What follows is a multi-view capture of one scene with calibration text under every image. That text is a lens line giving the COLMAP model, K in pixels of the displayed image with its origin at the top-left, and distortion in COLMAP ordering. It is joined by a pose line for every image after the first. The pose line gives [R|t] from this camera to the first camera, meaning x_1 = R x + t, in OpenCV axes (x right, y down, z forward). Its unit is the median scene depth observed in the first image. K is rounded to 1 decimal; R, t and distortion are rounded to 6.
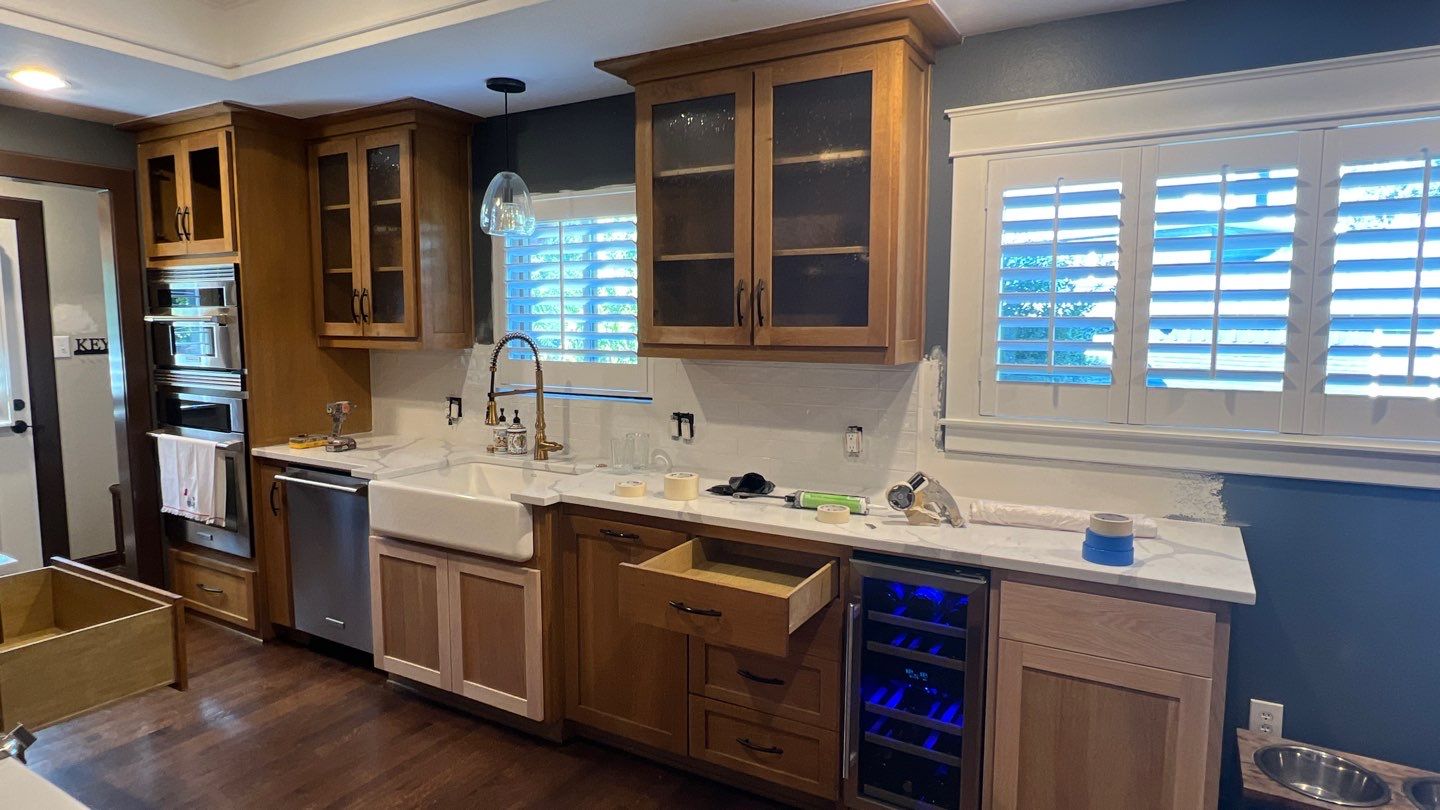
lens RADIAL K [[790.7, 0, 710.7], [0, 790.7, 399.9], [0, 0, 1]] dist [0.001085, -0.001596]
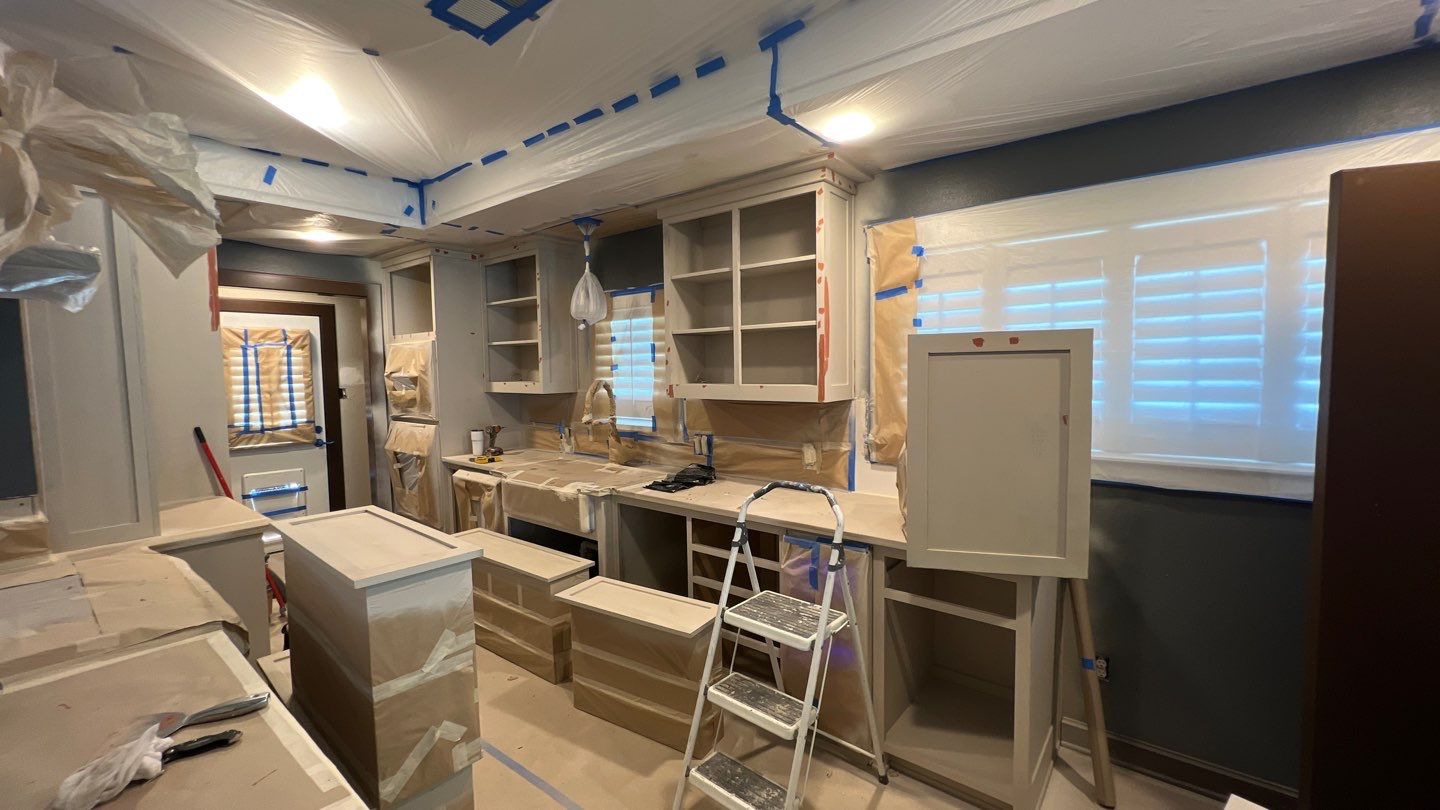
lens RADIAL K [[575.0, 0, 715.3], [0, 575.0, 401.9], [0, 0, 1]] dist [-0.003527, 0.001229]
pose [[0.988010, -0.007645, -0.154200, 0.153438], [0.001219, 0.999128, -0.041723, -0.000784], [0.154385, 0.041035, 0.987158, -0.052753]]
